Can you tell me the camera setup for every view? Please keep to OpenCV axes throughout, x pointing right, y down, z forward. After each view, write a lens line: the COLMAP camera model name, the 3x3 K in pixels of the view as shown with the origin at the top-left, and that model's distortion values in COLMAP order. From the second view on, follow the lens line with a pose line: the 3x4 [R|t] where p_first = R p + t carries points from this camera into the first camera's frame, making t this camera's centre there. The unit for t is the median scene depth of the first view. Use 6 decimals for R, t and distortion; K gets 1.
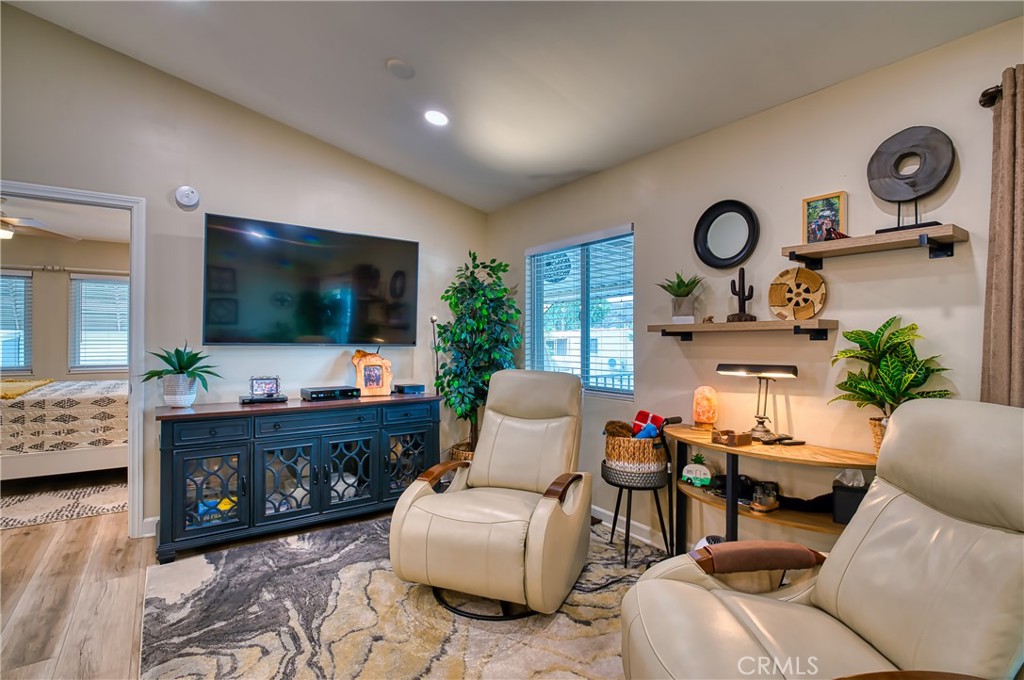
lens RADIAL K [[497.5, 0, 517.3], [0, 497.5, 337.2], [0, 0, 1]] dist [-0.009919, -0.007356]
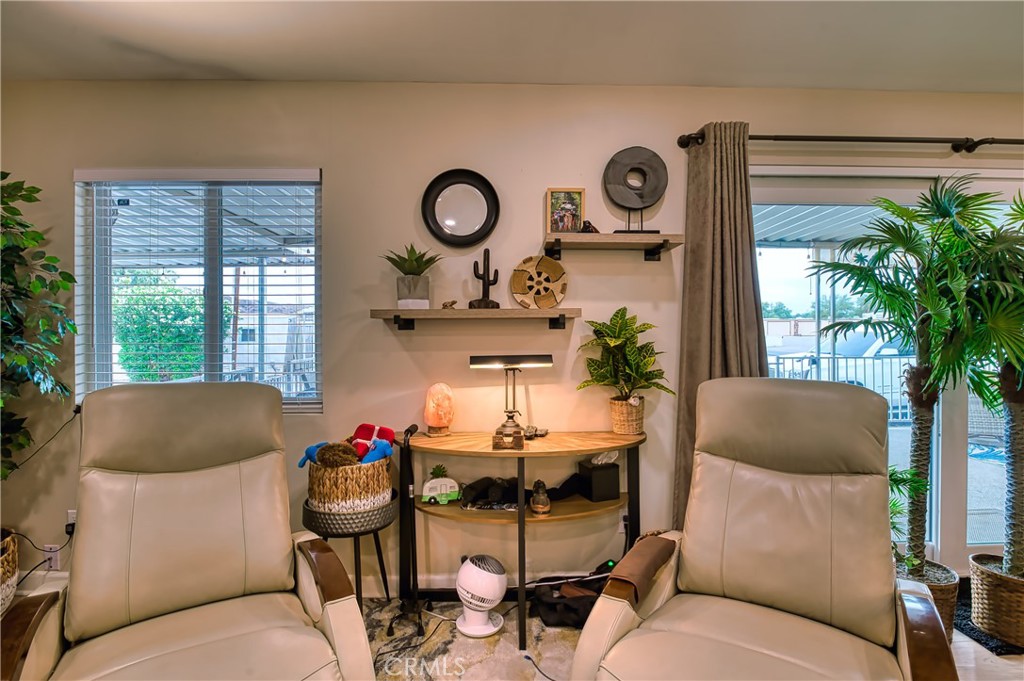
lens RADIAL K [[497.5, 0, 515.6], [0, 497.5, 332.6], [0, 0, 1]] dist [-0.009919, -0.007356]
pose [[0.565998, -0.007418, 0.824373, -0.211480], [-0.004109, 0.999922, 0.011818, 0.001345], [-0.824396, -0.010076, 0.565923, 0.356030]]
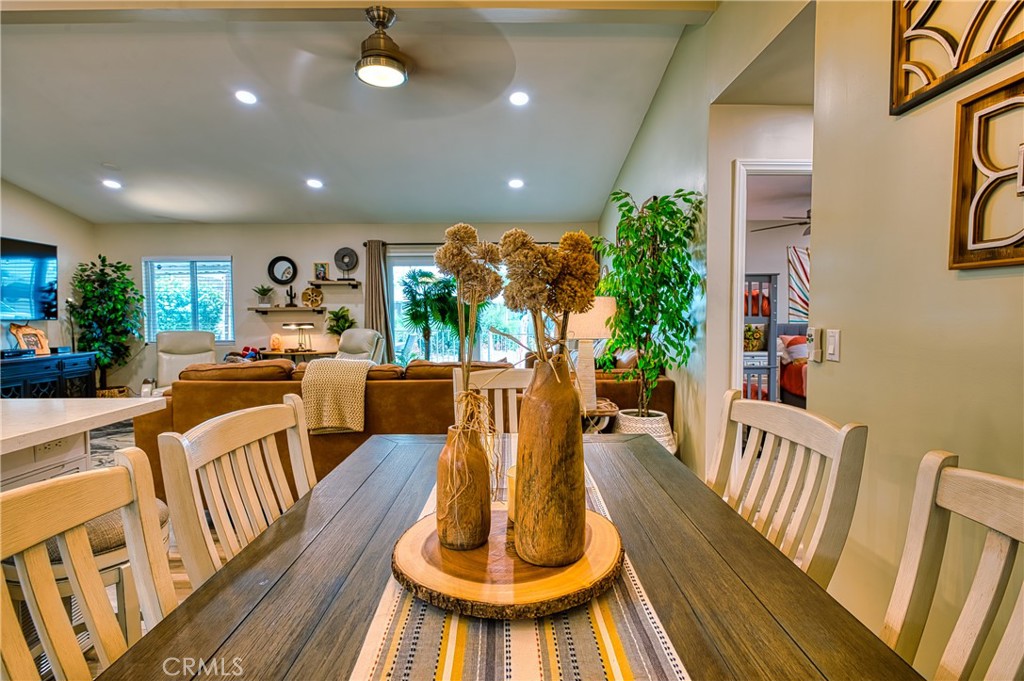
lens RADIAL K [[497.5, 0, 521.8], [0, 497.5, 342.5], [0, 0, 1]] dist [-0.009919, -0.007356]
pose [[0.560708, -0.052175, 0.826368, -0.792875], [0.000162, 0.998020, 0.062902, -0.007188], [-0.828014, -0.035136, 0.559606, -1.116707]]
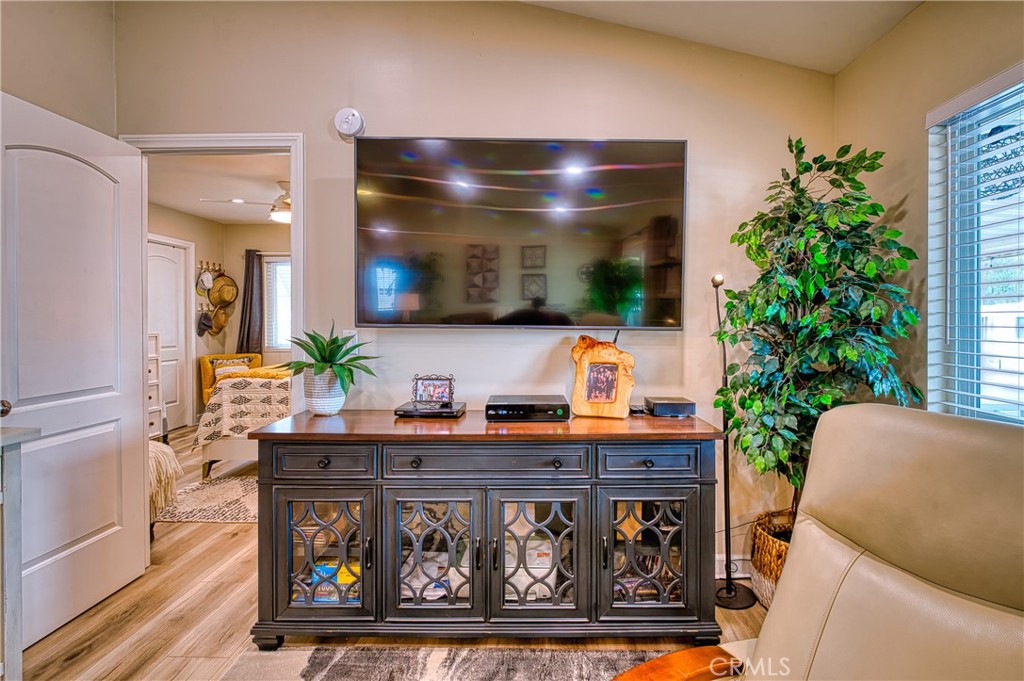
lens RADIAL K [[497.5, 0, 550.7], [0, 497.5, 321.5], [0, 0, 1]] dist [-0.009919, -0.007356]
pose [[0.814285, 0.003535, -0.580454, -0.002837], [0.005777, 0.999883, 0.014194, -0.000207], [0.580436, -0.014911, 0.814169, 0.593523]]
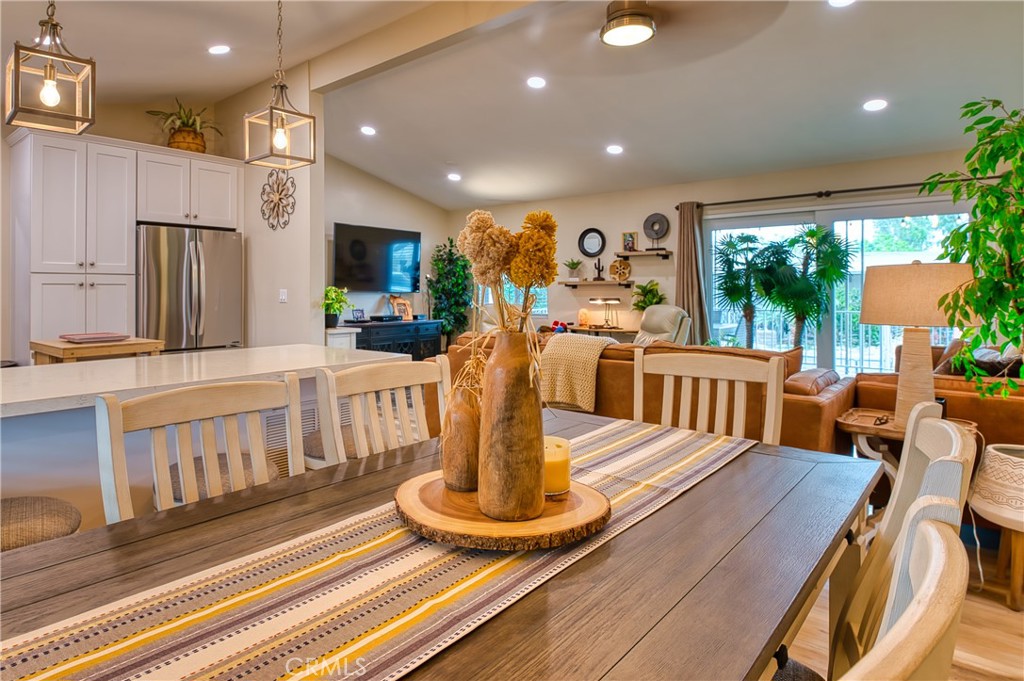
lens RADIAL K [[590.2, 0, 444.8], [0, 590.2, 293.0], [0, 0, 1]] dist [-0.024539, 0.000722]
pose [[0.979952, -0.005321, 0.199161, -0.673721], [0.002801, 0.999912, 0.012933, -0.008248], [-0.199212, -0.012116, 0.979881, -1.308040]]
